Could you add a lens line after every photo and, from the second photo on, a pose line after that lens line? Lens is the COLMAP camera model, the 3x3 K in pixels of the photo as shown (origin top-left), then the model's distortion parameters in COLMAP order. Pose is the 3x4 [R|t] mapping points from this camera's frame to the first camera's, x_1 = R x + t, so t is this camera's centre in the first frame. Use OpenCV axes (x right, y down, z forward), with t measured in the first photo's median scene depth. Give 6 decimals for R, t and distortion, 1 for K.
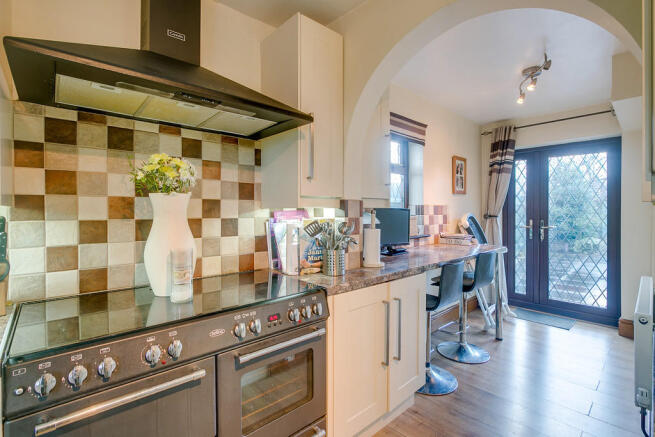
lens RADIAL K [[306.0, 0, 326.0], [0, 306.0, 212.5], [0, 0, 1]] dist [-0.000678, -0.000833]
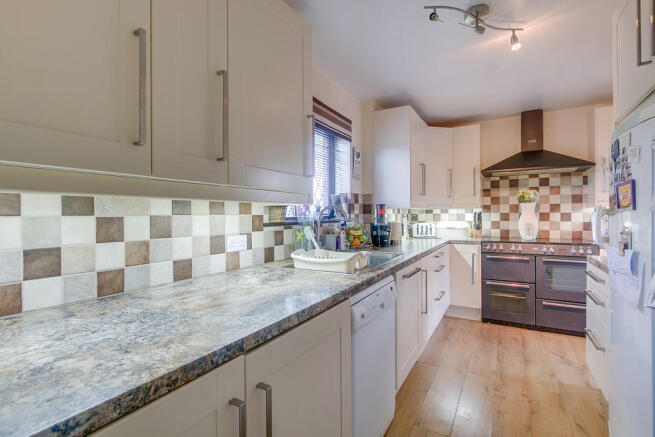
lens RADIAL K [[306.0, 0, 326.2], [0, 306.0, 214.1], [0, 0, 1]] dist [-0.000678, -0.000833]
pose [[0.296035, -0.001439, -0.955176, 1.454179], [0.001965, 0.999998, -0.000898, 0.034651], [0.955175, -0.001611, 0.296037, -1.423687]]
